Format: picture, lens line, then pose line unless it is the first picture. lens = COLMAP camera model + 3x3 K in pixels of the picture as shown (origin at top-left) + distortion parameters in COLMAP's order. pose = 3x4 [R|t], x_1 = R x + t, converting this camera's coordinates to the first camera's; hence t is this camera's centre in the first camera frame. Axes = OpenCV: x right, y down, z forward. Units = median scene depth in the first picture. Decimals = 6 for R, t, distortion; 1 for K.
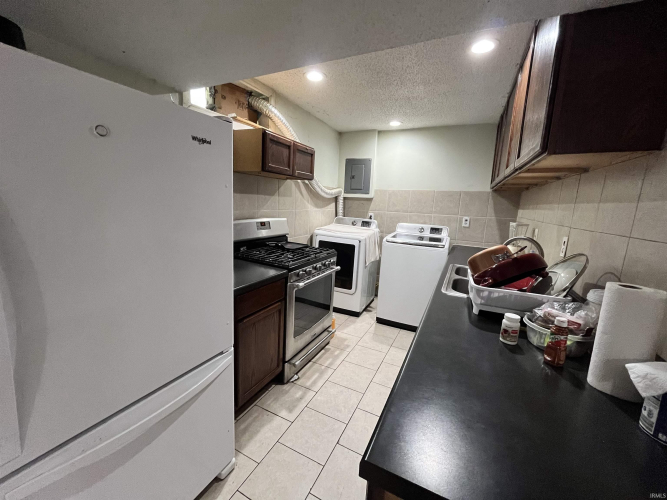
lens RADIAL K [[267.8, 0, 337.3], [0, 267.8, 248.4], [0, 0, 1]] dist [-0.005916, -0.000167]
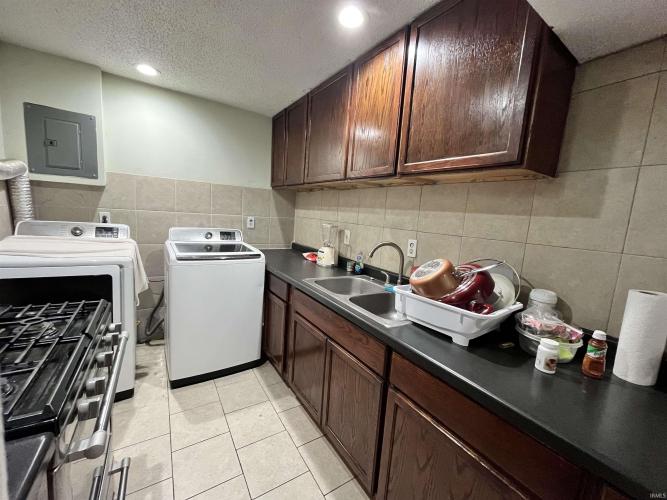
lens RADIAL K [[267.8, 0, 333.6], [0, 267.8, 247.3], [0, 0, 1]] dist [-0.005916, -0.000167]
pose [[0.510983, -0.116717, 0.851630, -0.139733], [0.097863, 0.992196, 0.077263, -0.058963], [-0.854002, 0.043863, 0.518418, 0.312628]]
